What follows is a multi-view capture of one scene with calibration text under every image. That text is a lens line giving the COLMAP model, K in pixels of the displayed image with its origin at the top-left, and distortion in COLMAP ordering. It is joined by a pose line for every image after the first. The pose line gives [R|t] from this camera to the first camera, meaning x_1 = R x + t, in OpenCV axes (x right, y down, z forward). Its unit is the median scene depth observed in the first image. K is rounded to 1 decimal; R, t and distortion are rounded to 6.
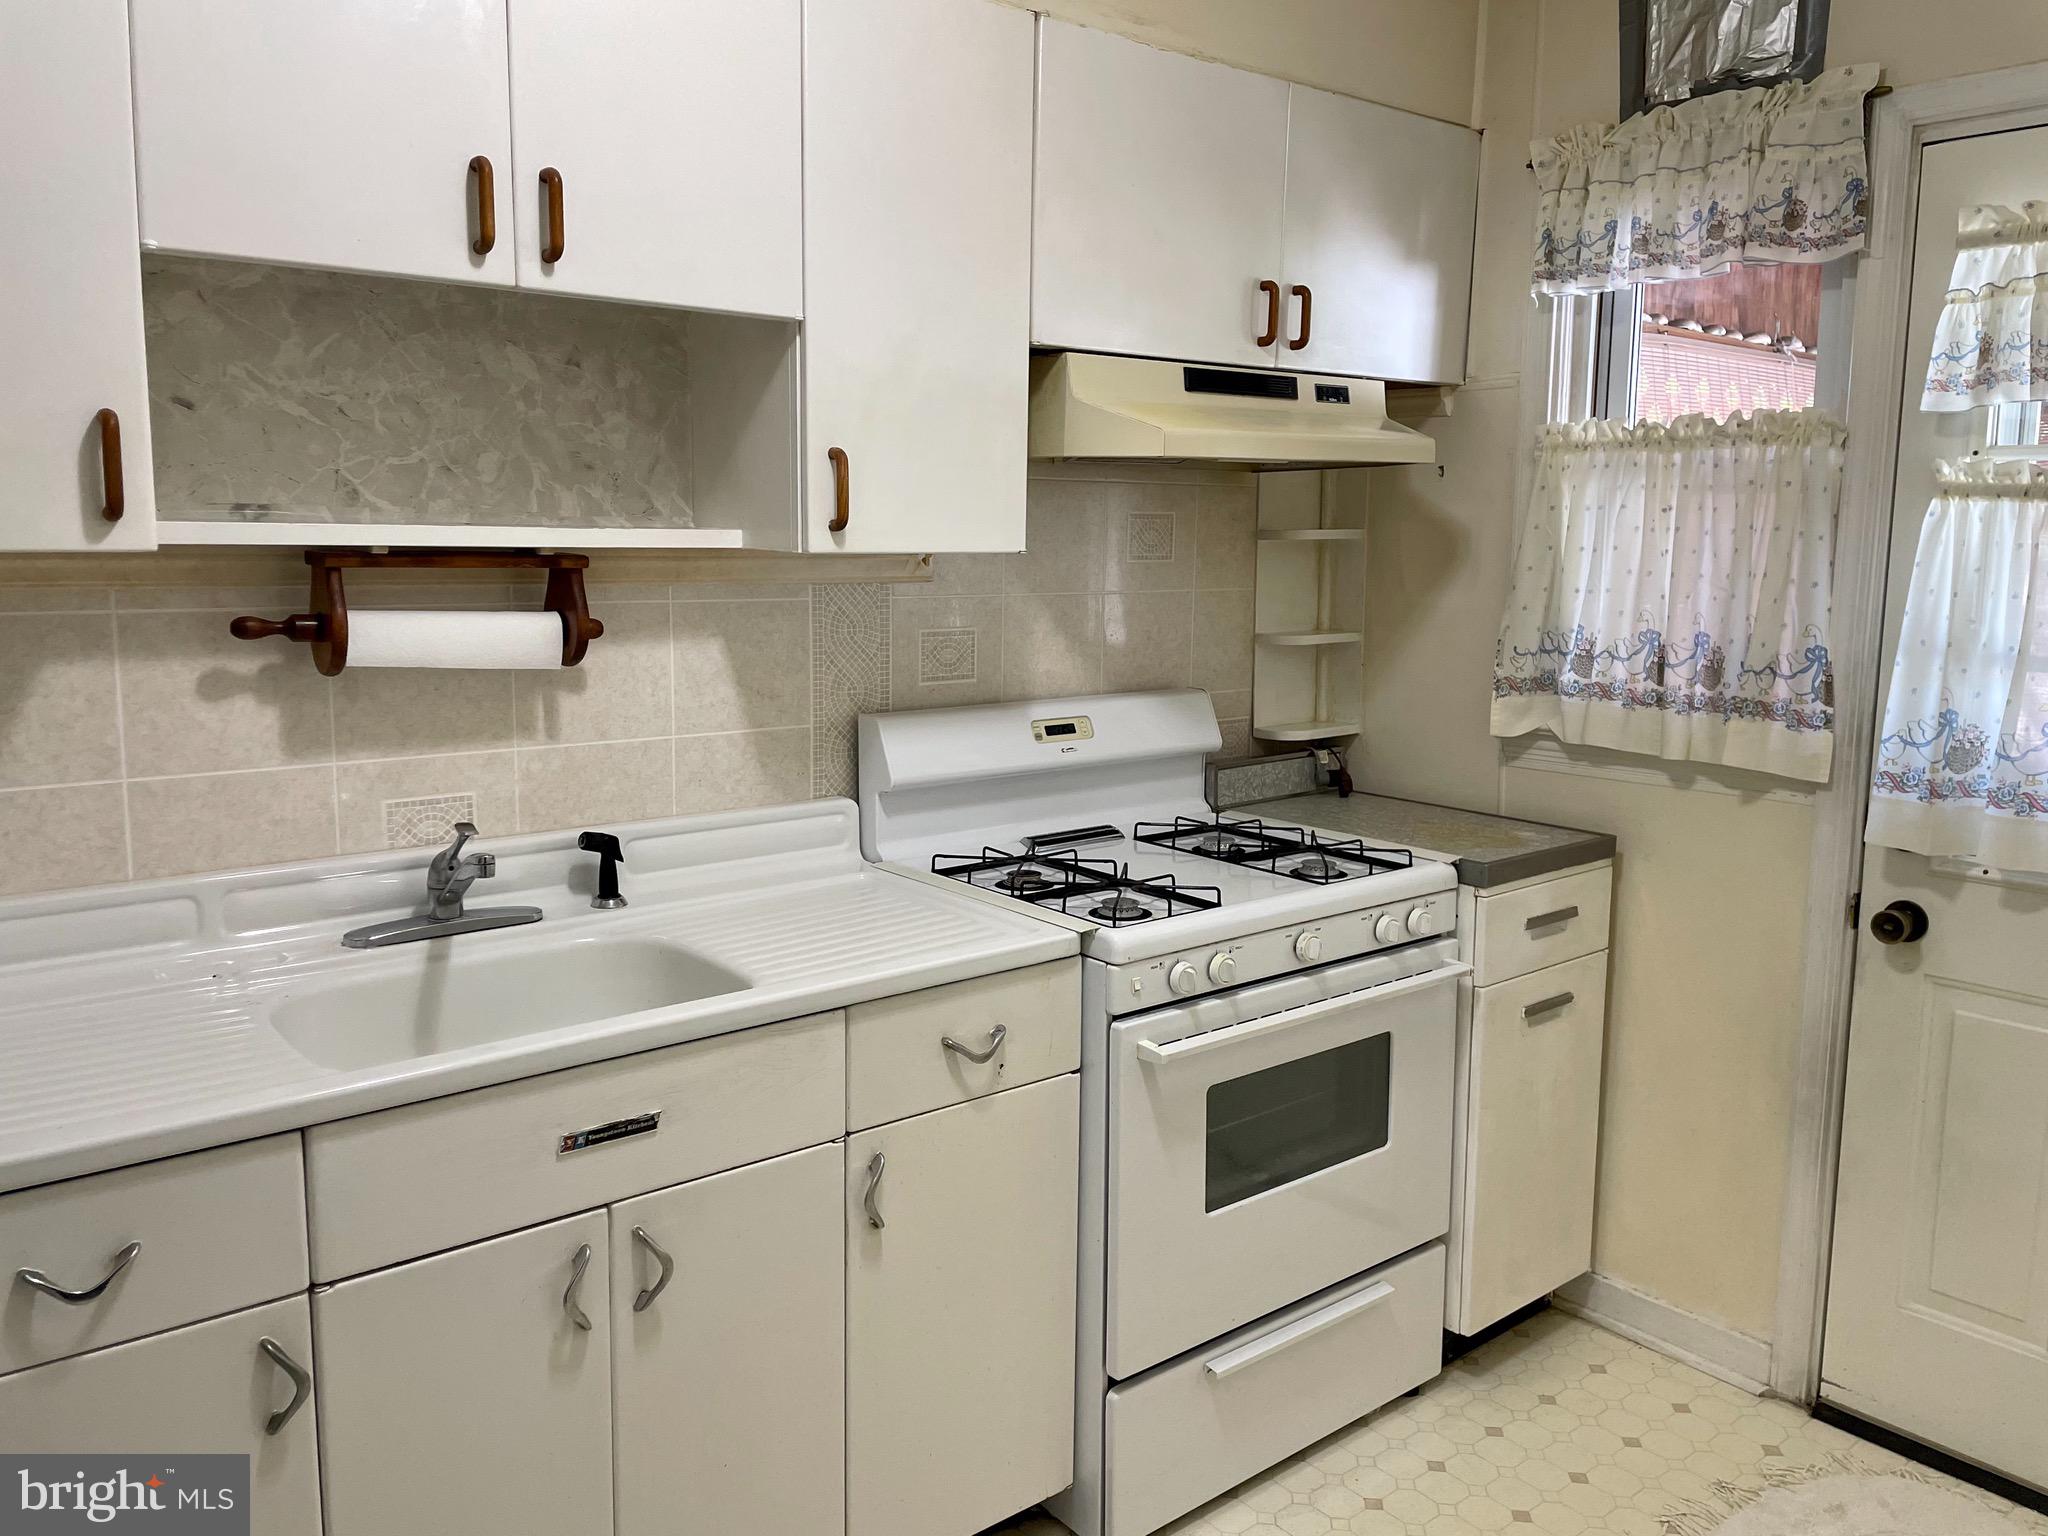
lens RADIAL K [[1540.1, 0, 1019.1], [0, 1540.1, 757.6], [0, 0, 1]] dist [0.096348, -0.126660]
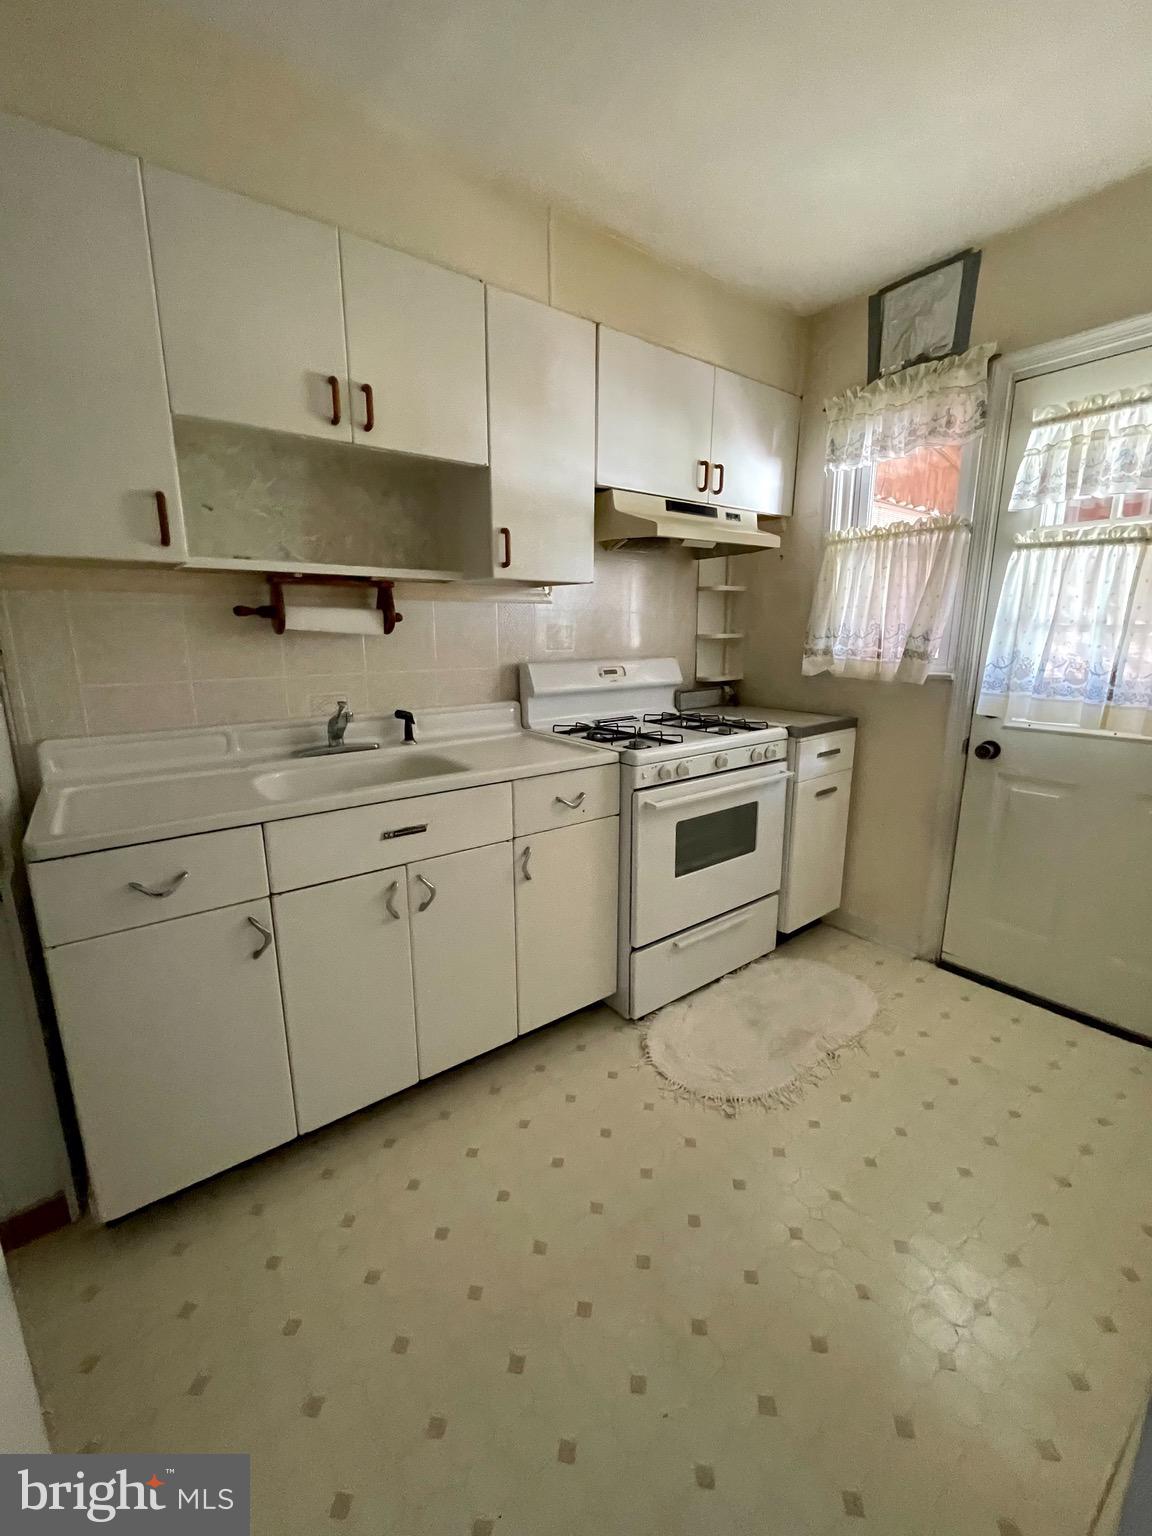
lens RADIAL K [[629.0, 0, 576.0], [0, 629.0, 768.0], [0, 0, 1]] dist [0.006984, -0.000057]
pose [[0.999482, -0.006359, -0.031539, 0.005411], [0.008646, 0.997302, 0.072895, 0.059992], [0.030990, -0.073130, 0.996841, 0.085889]]
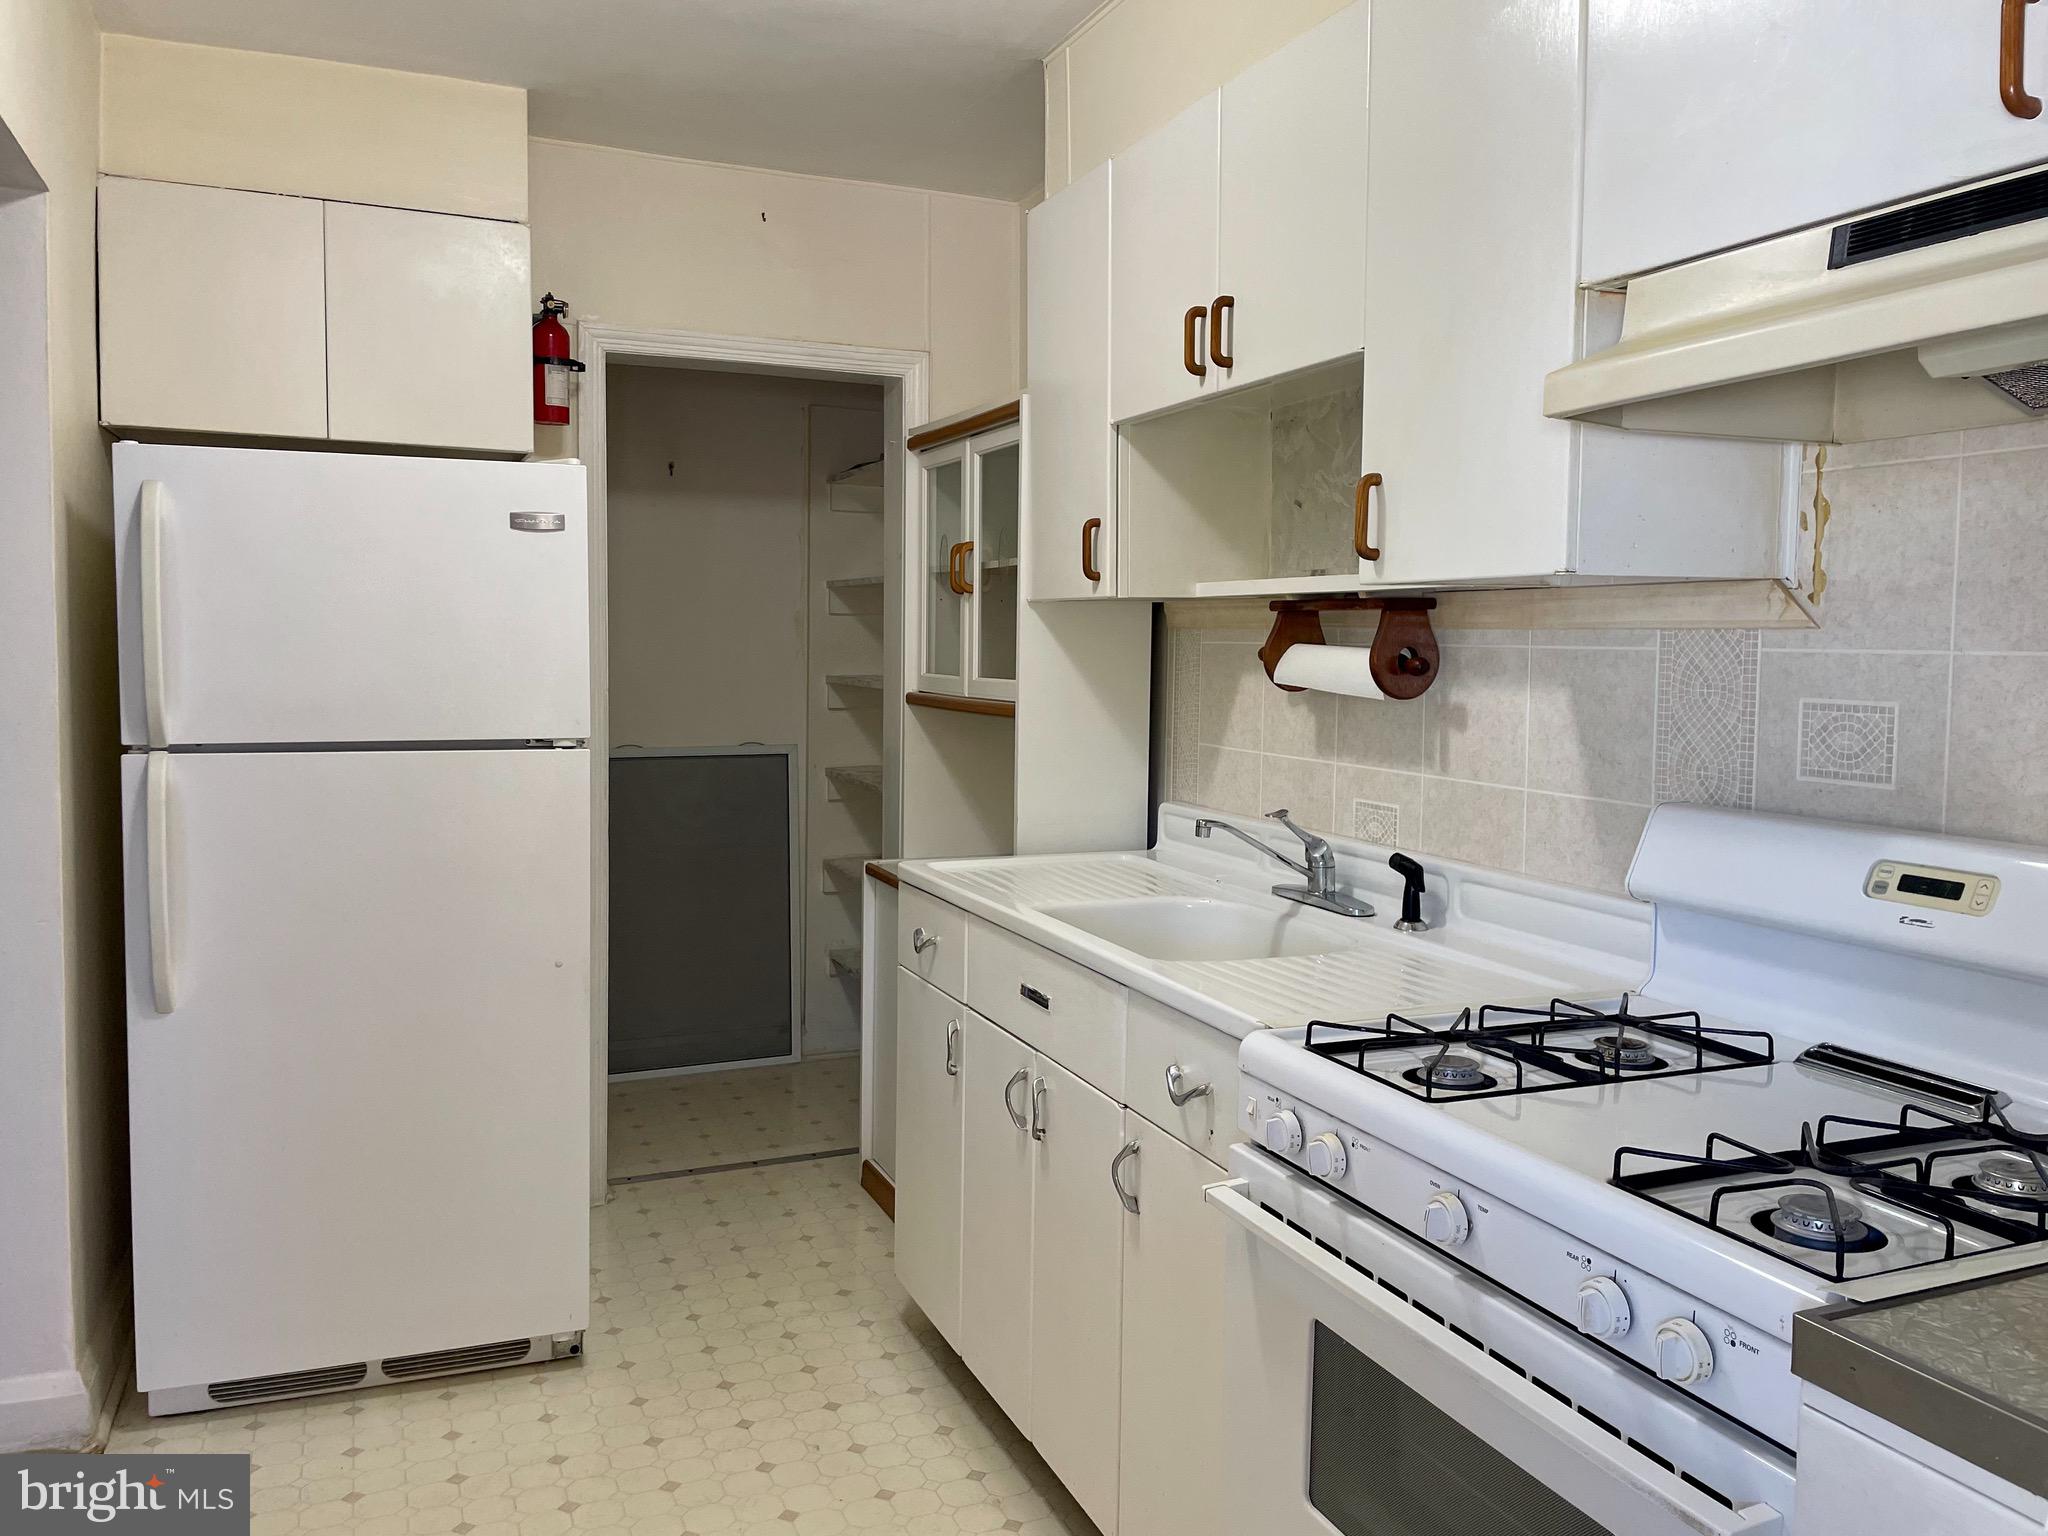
lens RADIAL K [[1540.1, 0, 1019.1], [0, 1540.1, 757.6], [0, 0, 1]] dist [0.096348, -0.126660]
pose [[-0.278781, 0.059652, -0.958500, 0.741910], [-0.155595, 0.982077, 0.106375, -0.082081], [0.947666, 0.178793, -0.264503, 0.917007]]
